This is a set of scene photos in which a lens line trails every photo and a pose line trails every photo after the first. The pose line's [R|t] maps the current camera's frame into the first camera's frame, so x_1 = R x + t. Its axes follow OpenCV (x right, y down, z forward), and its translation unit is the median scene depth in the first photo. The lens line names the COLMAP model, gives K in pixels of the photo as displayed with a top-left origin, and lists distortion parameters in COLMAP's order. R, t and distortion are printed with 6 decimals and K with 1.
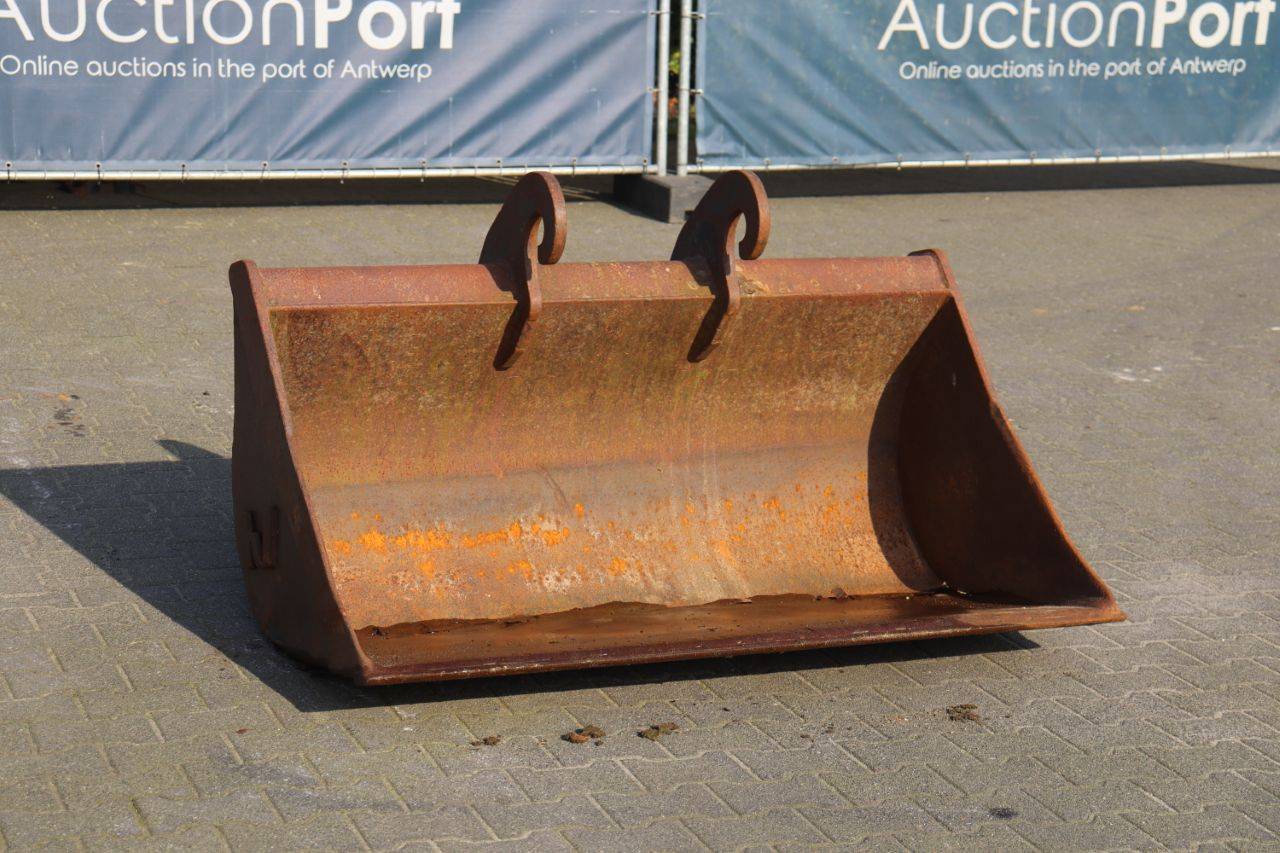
lens RADIAL K [[2635.5, 0, 641.5], [0, 2635.5, 616.8], [0, 0, 1]] dist [0.250410, 0.000000]
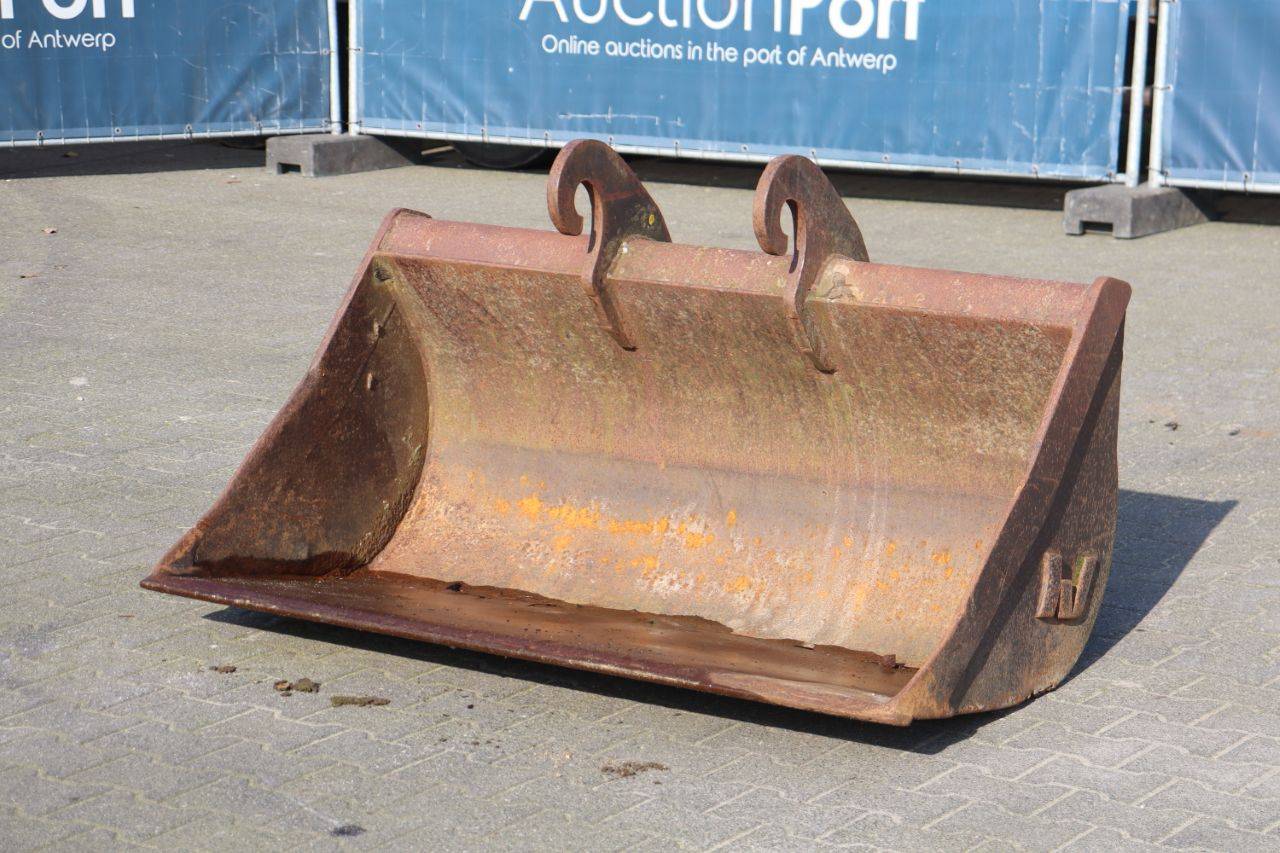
lens RADIAL K [[3003.7, 0, 640.3], [0, 3003.7, 423.7], [0, 0, 1]] dist [-0.119017, 0.000000]
pose [[0.586273, 0.131340, -0.799396, 0.813851], [-0.213786, 0.976874, 0.003710, -0.071740], [0.781396, 0.168724, 0.600793, 0.350759]]
